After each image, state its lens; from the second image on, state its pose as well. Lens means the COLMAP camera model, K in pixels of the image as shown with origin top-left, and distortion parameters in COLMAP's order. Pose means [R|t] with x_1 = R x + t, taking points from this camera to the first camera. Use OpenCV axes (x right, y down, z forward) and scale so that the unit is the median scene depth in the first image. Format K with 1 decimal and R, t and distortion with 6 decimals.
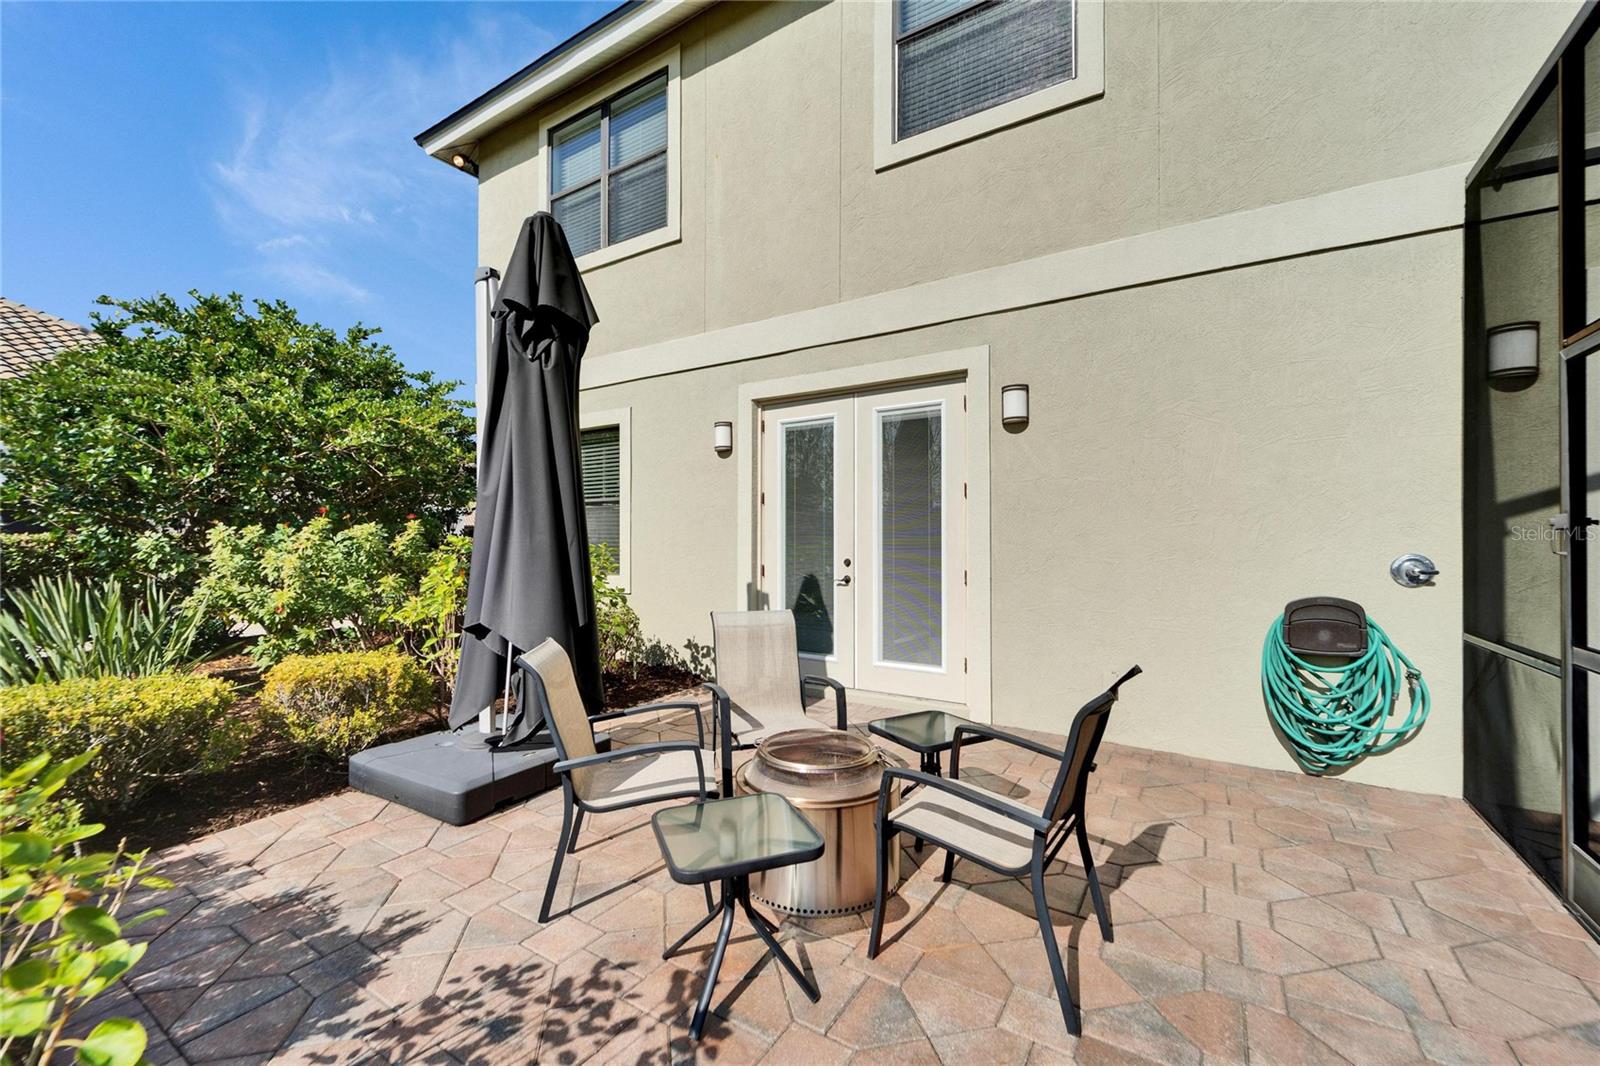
lens RADIAL K [[648.6, 0, 803.5], [0, 648.6, 545.1], [0, 0, 1]] dist [-0.001238, -0.000175]
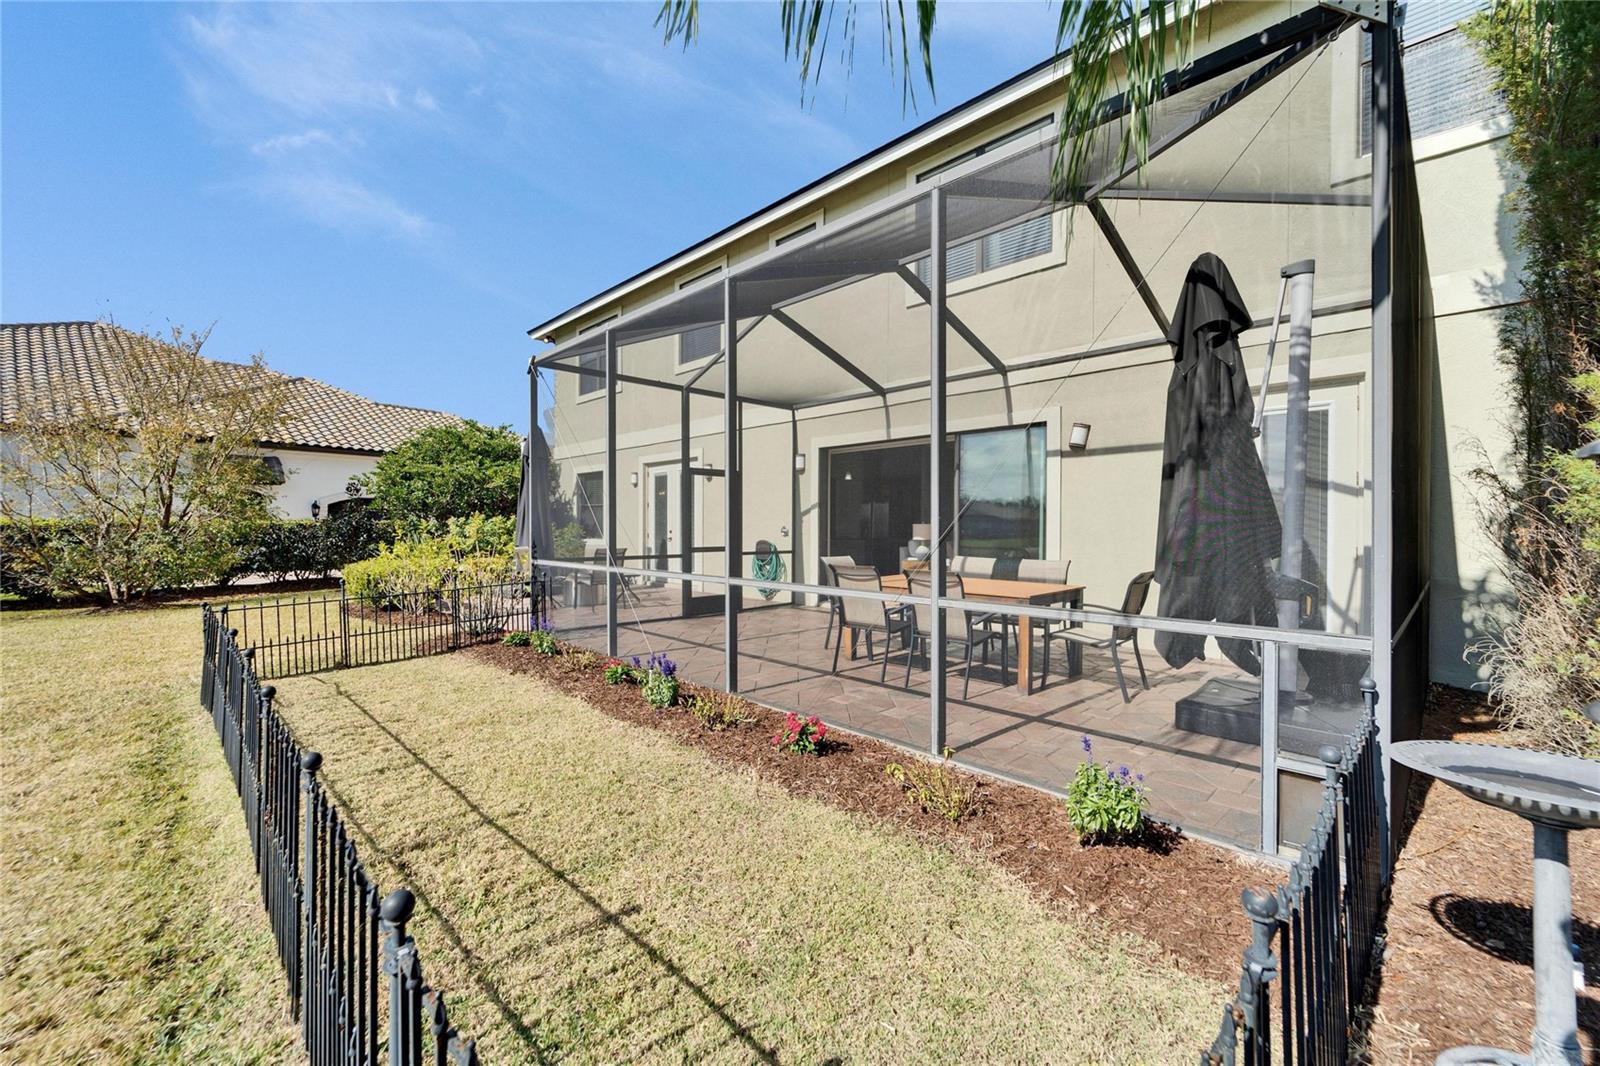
lens RADIAL K [[648.6, 0, 801.4], [0, 648.6, 537.9], [0, 0, 1]] dist [-0.001238, -0.000175]
pose [[0.976046, 0.003344, -0.217539, 1.053635], [-0.000930, 0.999937, 0.011197, 0.022684], [0.217563, -0.010726, 0.975987, -1.253194]]
